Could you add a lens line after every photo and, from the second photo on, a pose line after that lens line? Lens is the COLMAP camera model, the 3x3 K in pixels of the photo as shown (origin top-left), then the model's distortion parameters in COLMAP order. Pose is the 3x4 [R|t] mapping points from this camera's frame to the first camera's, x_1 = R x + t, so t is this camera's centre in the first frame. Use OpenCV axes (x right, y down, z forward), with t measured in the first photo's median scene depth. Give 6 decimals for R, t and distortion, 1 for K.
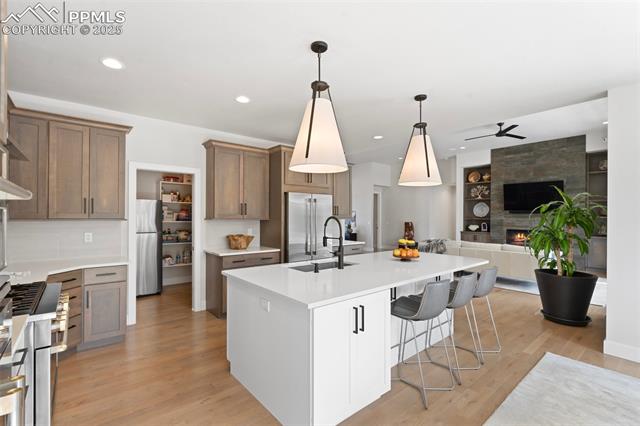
lens RADIAL K [[291.5, 0, 319.0], [0, 291.5, 215.4], [0, 0, 1]] dist [-0.000490, 0.000849]
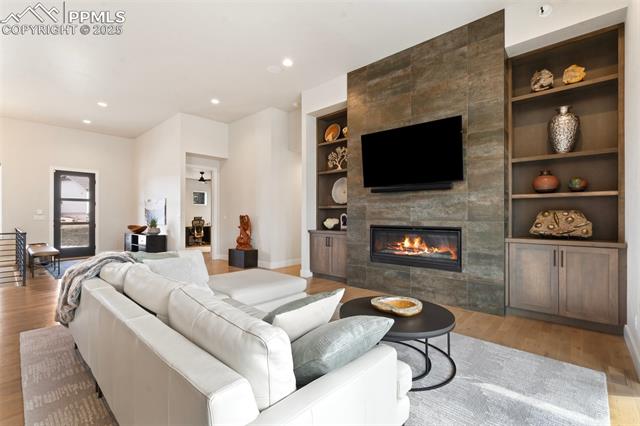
lens RADIAL K [[291.5, 0, 320.3], [0, 291.5, 213.1], [0, 0, 1]] dist [-0.000490, 0.000849]
pose [[0.991367, -0.002578, 0.131087, 0.492177], [0.003561, 0.999967, -0.007263, 0.030112], [-0.131064, 0.007667, 0.991344, 0.509585]]
